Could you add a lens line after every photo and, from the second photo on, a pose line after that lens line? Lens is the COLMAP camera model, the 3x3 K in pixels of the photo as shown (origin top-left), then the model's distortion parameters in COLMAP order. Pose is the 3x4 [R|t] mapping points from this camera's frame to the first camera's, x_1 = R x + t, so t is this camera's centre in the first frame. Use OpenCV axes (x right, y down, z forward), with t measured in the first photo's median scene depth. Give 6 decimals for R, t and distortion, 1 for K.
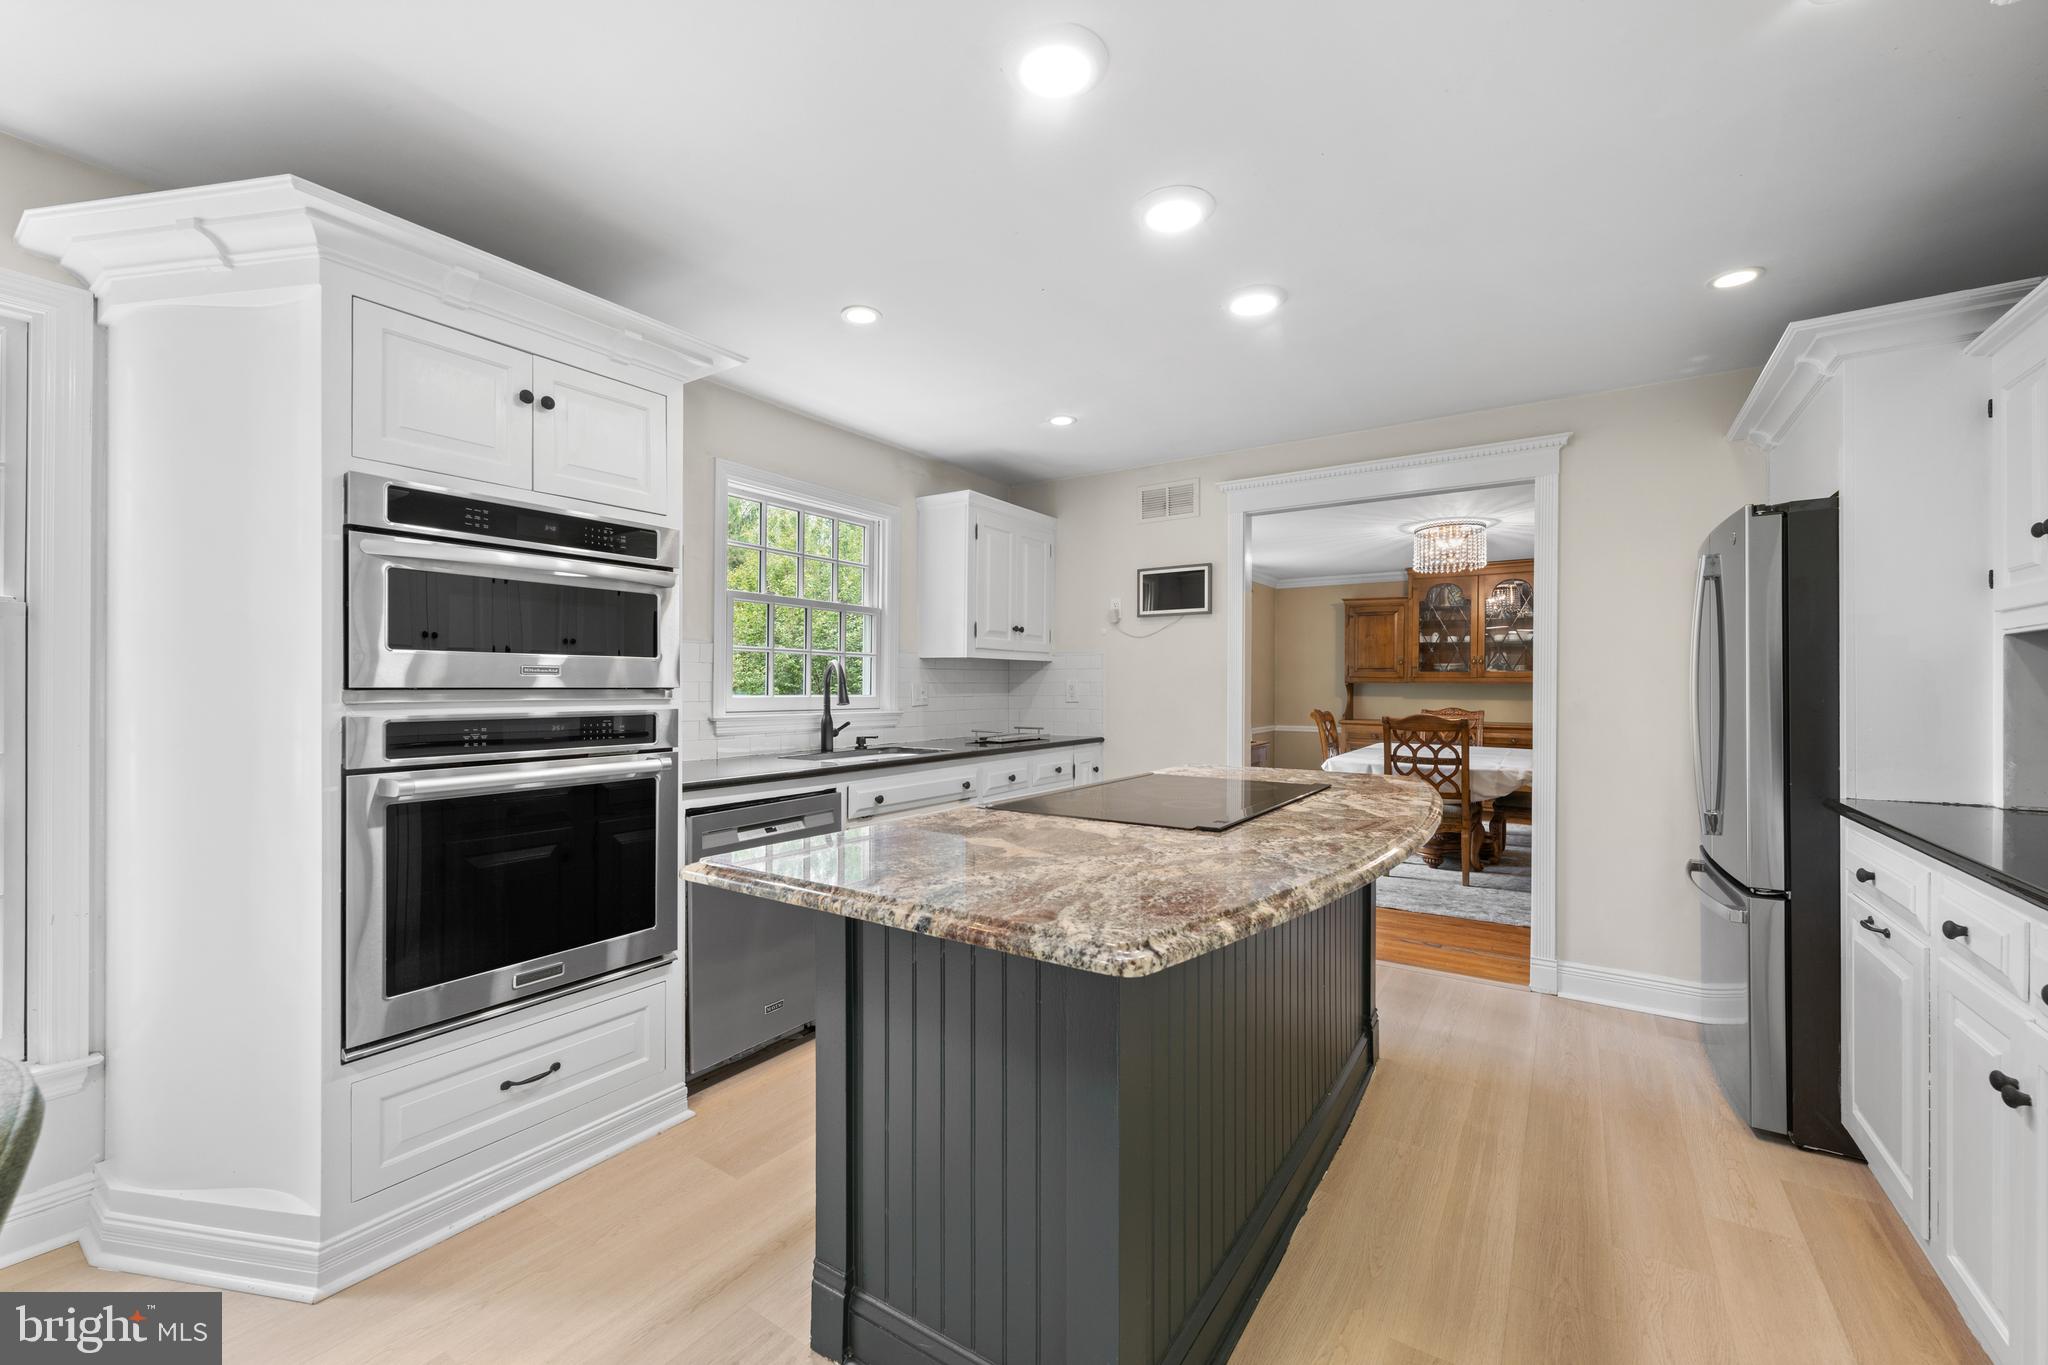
lens RADIAL K [[812.1, 0, 1025.3], [0, 812.1, 695.2], [0, 0, 1]] dist [-0.000259, -0.000134]
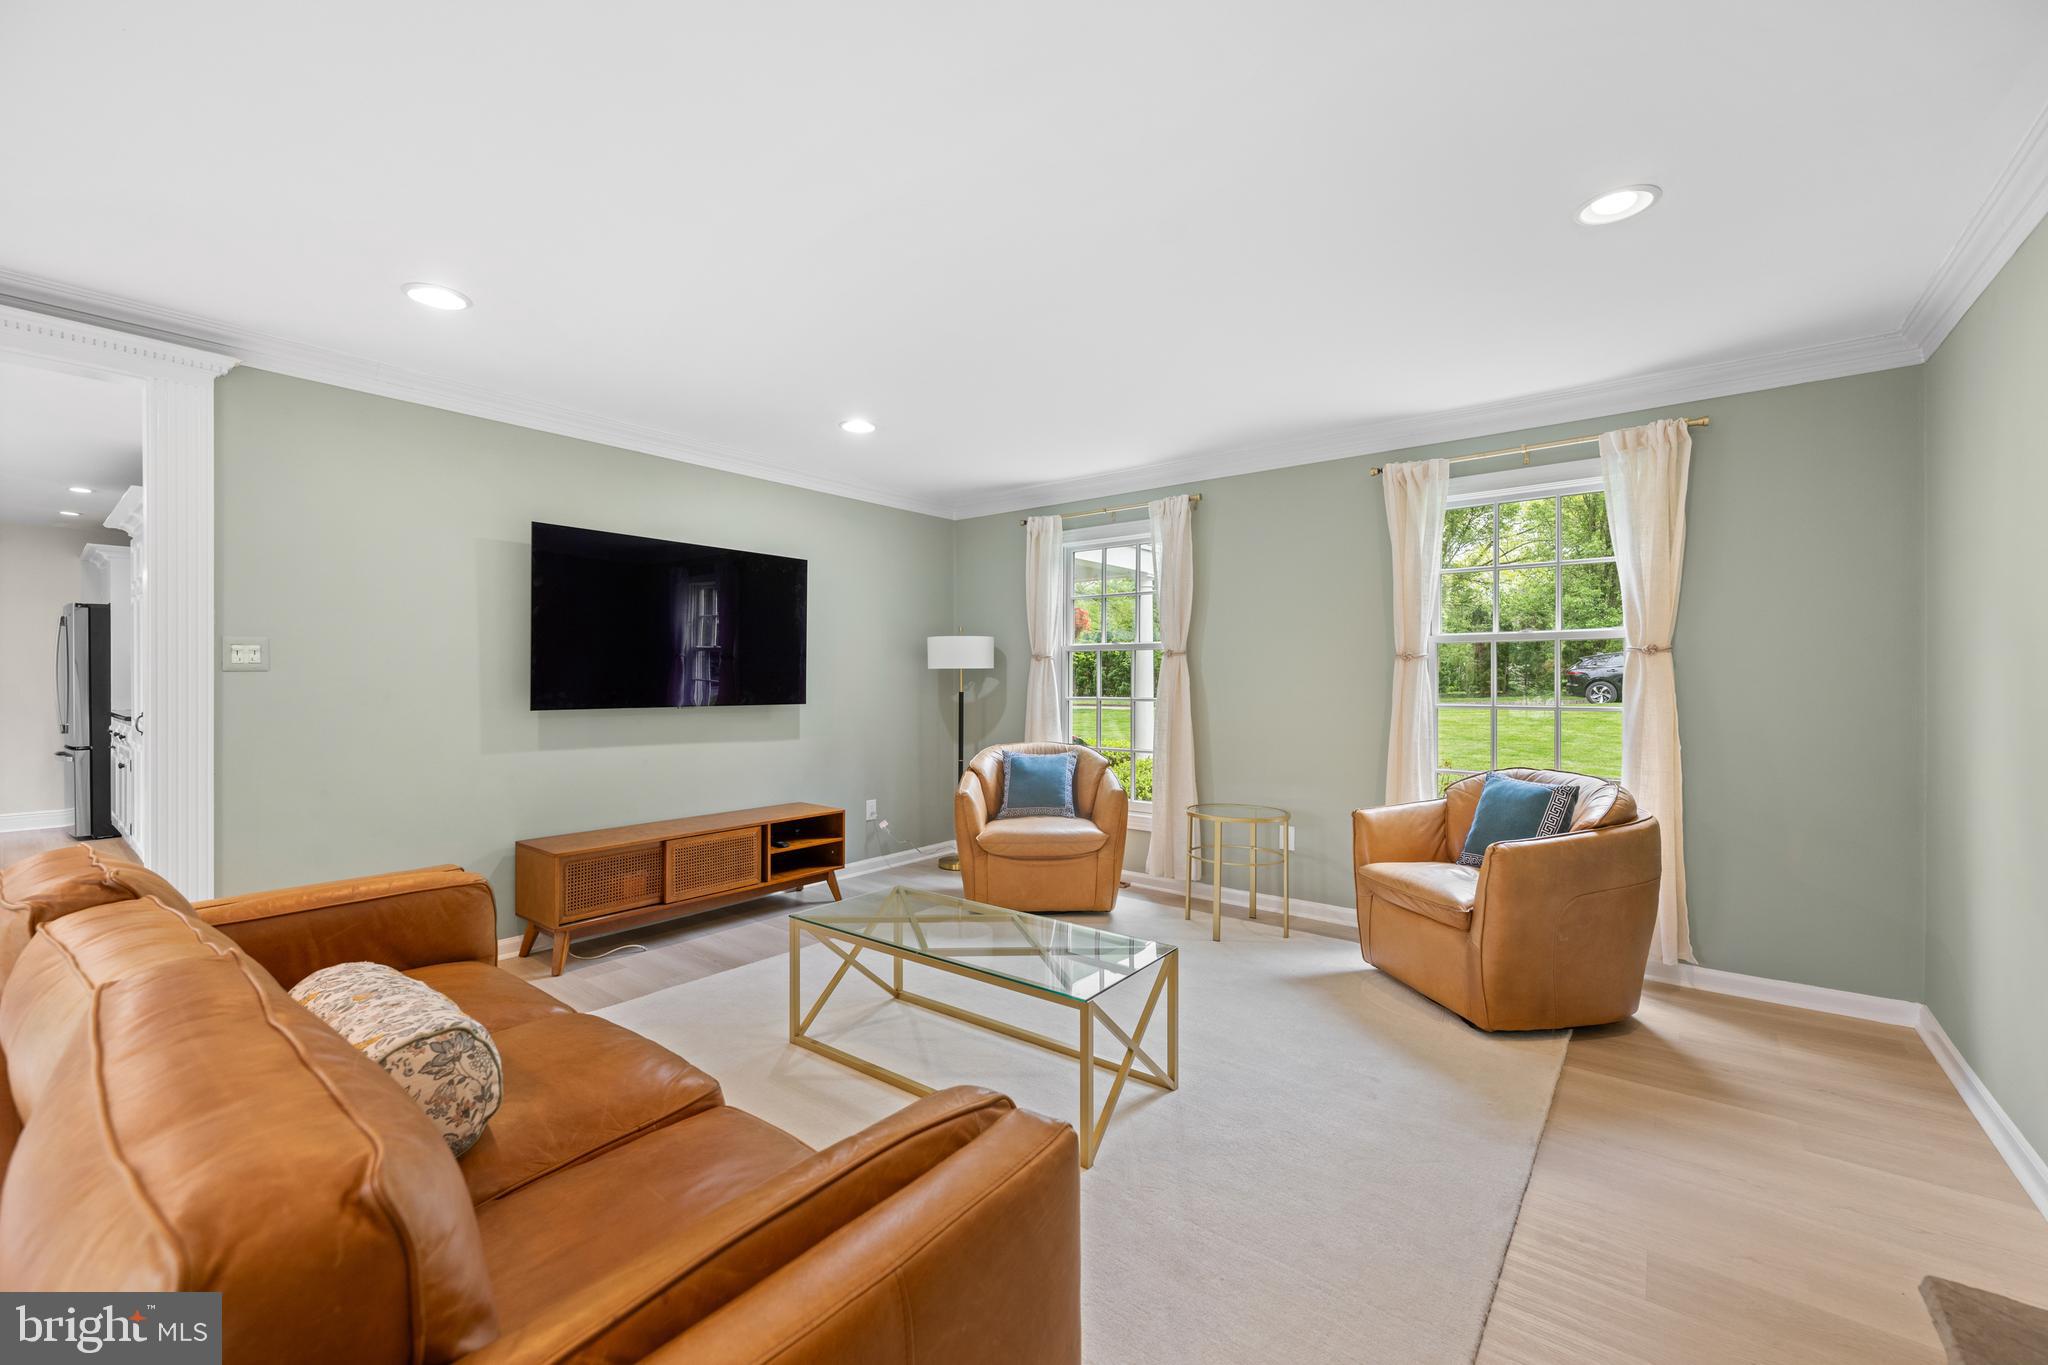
lens RADIAL K [[826.1, 0, 1008.6], [0, 826.1, 680.4], [0, 0, 1]] dist [0.000222, 0.000108]
pose [[0.091703, -0.000563, 0.995786, -0.862378], [0.004065, 0.999992, 0.000191, 0.017758], [-0.995778, 0.004031, 0.091705, -1.299514]]
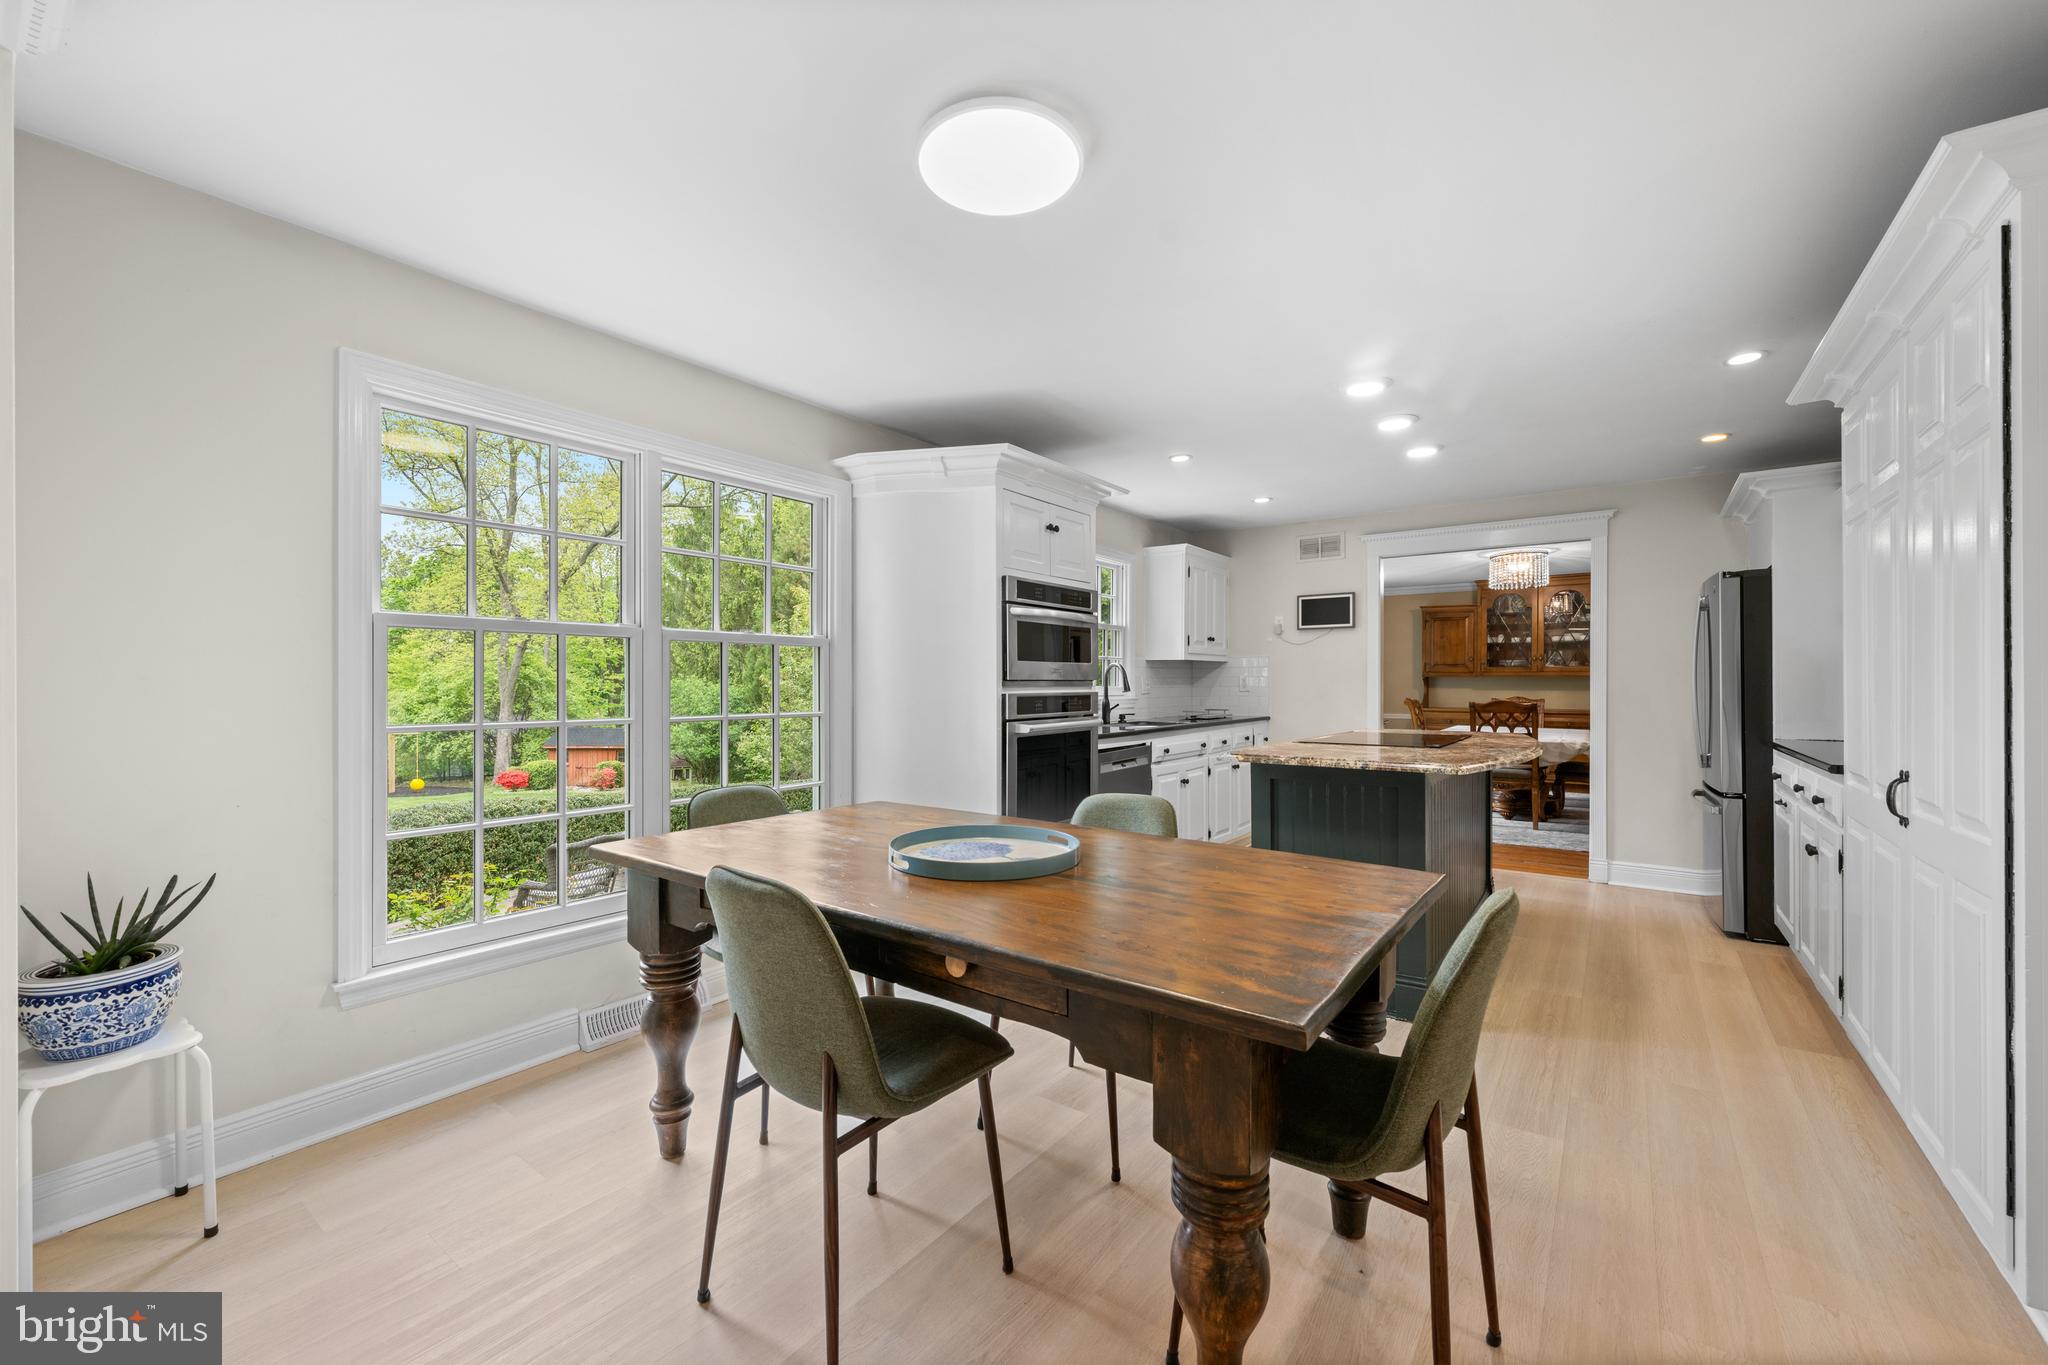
lens RADIAL K [[808.3, 0, 1028.8], [0, 808.3, 691.6], [0, 0, 1]] dist [0.001950, 0.000079]
pose [[0.999221, -0.003915, -0.039260, -0.294519], [0.003910, 0.999992, -0.000205, 0.009162], [0.039261, 0.000051, 0.999229, -0.446042]]
